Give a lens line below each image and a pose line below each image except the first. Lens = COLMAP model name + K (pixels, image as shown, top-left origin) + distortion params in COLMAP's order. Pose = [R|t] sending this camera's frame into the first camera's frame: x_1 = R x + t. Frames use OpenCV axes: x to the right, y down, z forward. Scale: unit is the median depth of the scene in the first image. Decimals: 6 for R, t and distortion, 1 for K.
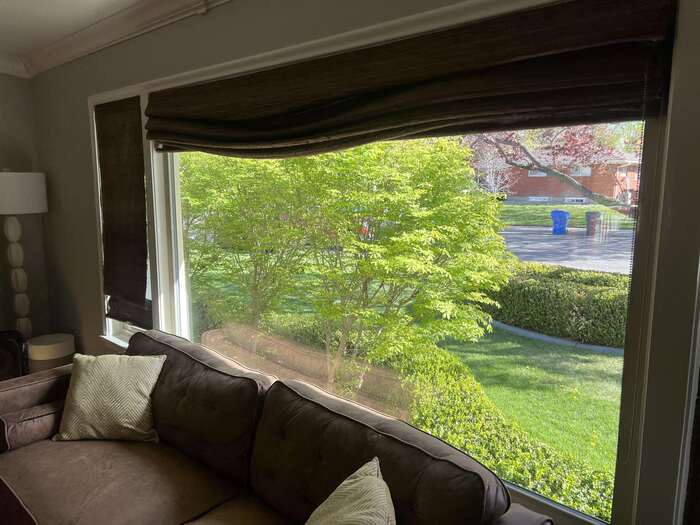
lens RADIAL K [[517.9, 0, 351.5], [0, 517.9, 258.6], [0, 0, 1]] dist [0.046311, -0.049209]
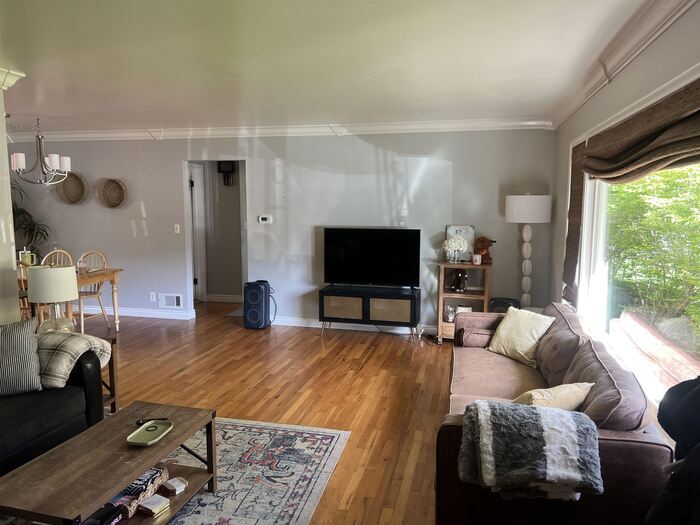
lens RADIAL K [[517.9, 0, 351.5], [0, 517.9, 258.6], [0, 0, 1]] dist [0.046311, -0.049209]
pose [[0.482601, 0.095987, -0.870565, 0.667900], [-0.128795, 0.990948, 0.037862, 0.039008], [0.866319, 0.093852, 0.490595, -0.254549]]
